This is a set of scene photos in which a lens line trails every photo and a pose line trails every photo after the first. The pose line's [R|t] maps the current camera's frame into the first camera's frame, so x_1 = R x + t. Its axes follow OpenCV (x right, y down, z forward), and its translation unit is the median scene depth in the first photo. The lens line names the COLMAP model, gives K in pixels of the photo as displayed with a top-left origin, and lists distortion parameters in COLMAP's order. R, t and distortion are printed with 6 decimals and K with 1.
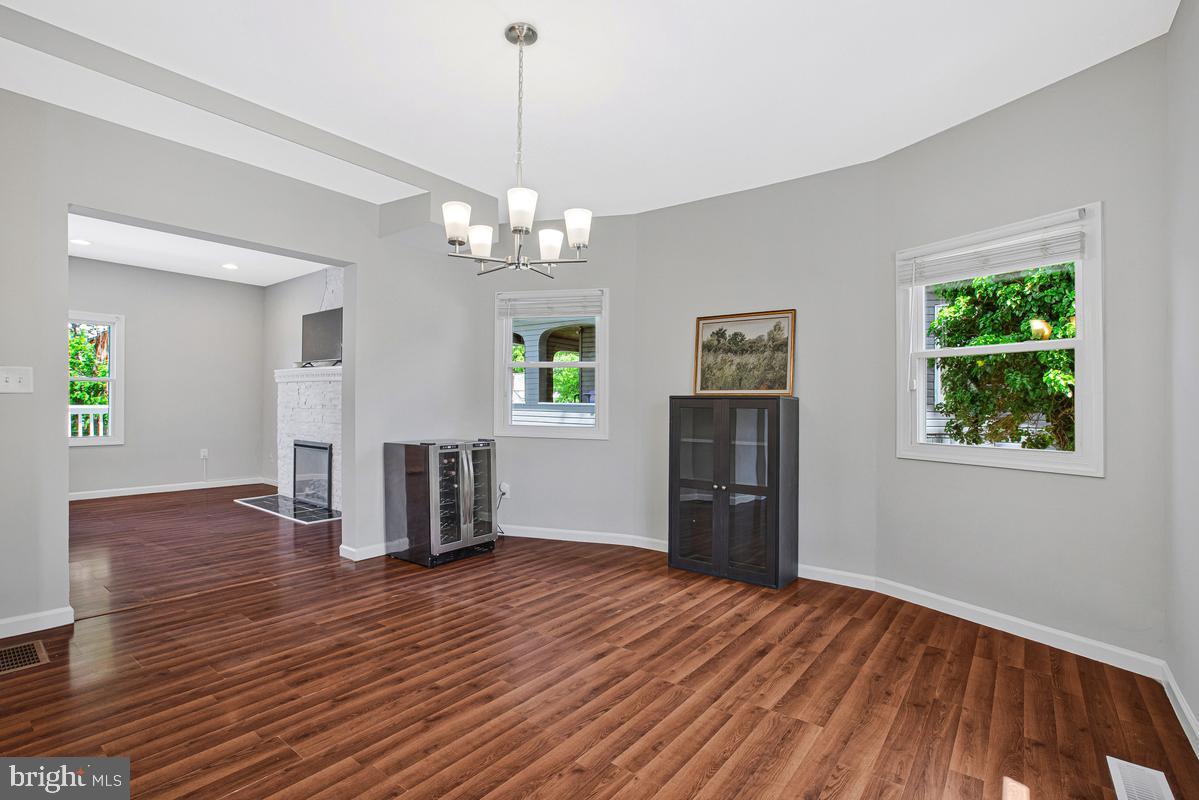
lens RADIAL K [[561.5, 0, 599.1], [0, 561.5, 408.8], [0, 0, 1]] dist [-0.010826, 0.003290]
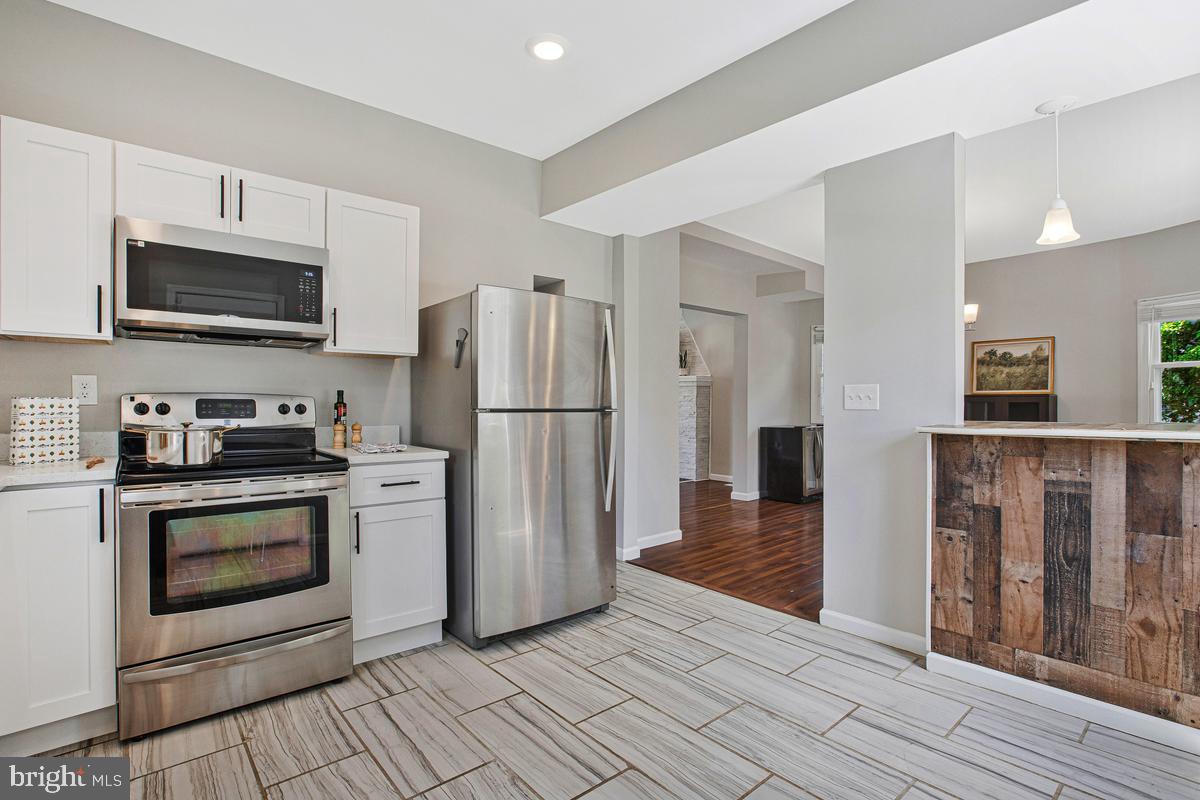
lens RADIAL K [[561.9, 0, 600.8], [0, 561.9, 404.0], [0, 0, 1]] dist [-0.010826, 0.003290]
pose [[0.979230, -0.016800, -0.202055, -0.512275], [0.015243, 0.999841, -0.009259, 0.000233], [0.202179, 0.005987, 0.979330, -0.676460]]
